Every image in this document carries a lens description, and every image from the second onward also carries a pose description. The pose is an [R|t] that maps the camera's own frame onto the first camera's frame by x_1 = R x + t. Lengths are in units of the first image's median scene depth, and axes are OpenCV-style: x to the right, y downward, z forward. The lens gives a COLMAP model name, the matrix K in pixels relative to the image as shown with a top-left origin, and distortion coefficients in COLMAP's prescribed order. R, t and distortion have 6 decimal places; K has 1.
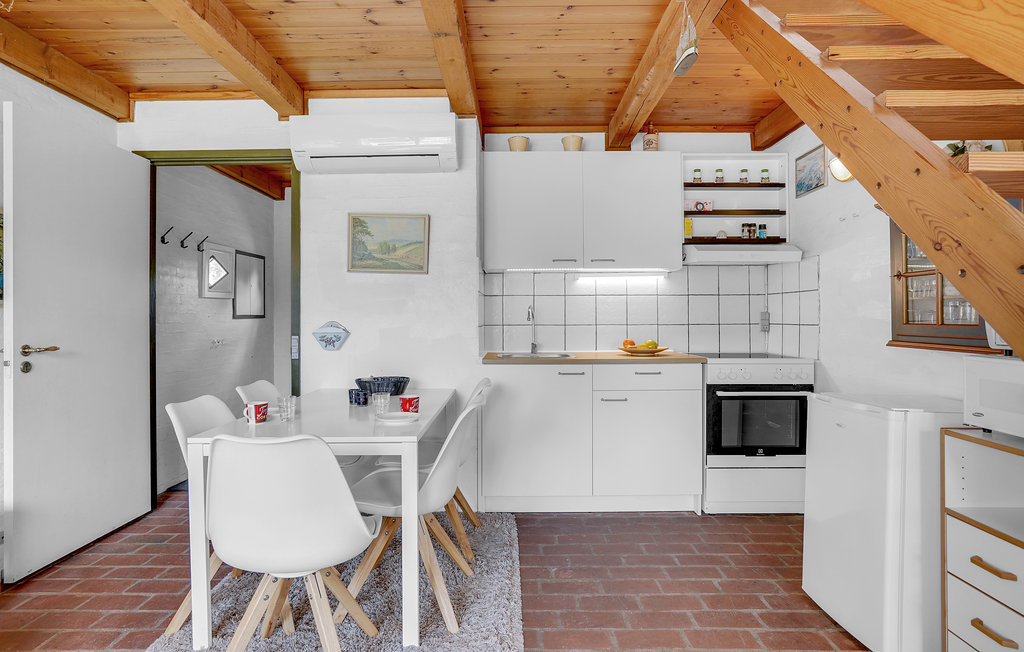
lens RADIAL K [[547.5, 0, 512.0], [0, 547.5, 326.0], [0, 0, 1]] dist [-0.038418, 0.000297]
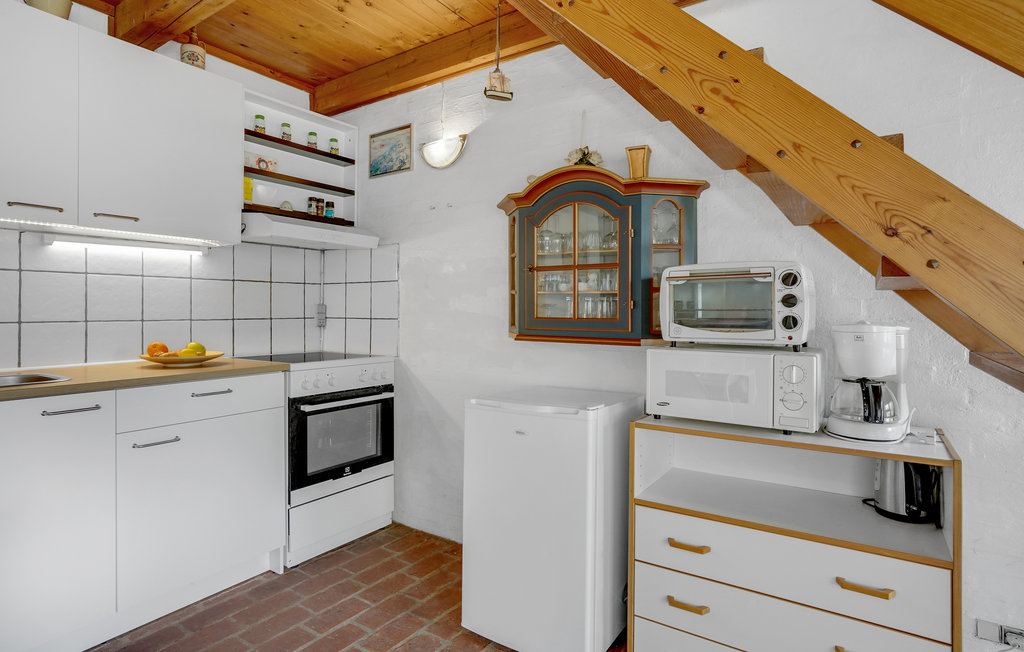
lens RADIAL K [[533.0, 0, 513.2], [0, 533.0, 311.7], [0, 0, 1]] dist [-0.053631, 0.028618]
pose [[0.551455, 0.002634, 0.834200, -0.080814], [0.008148, 0.999930, -0.008543, -0.004786], [-0.834165, 0.011509, 0.551395, 0.323613]]
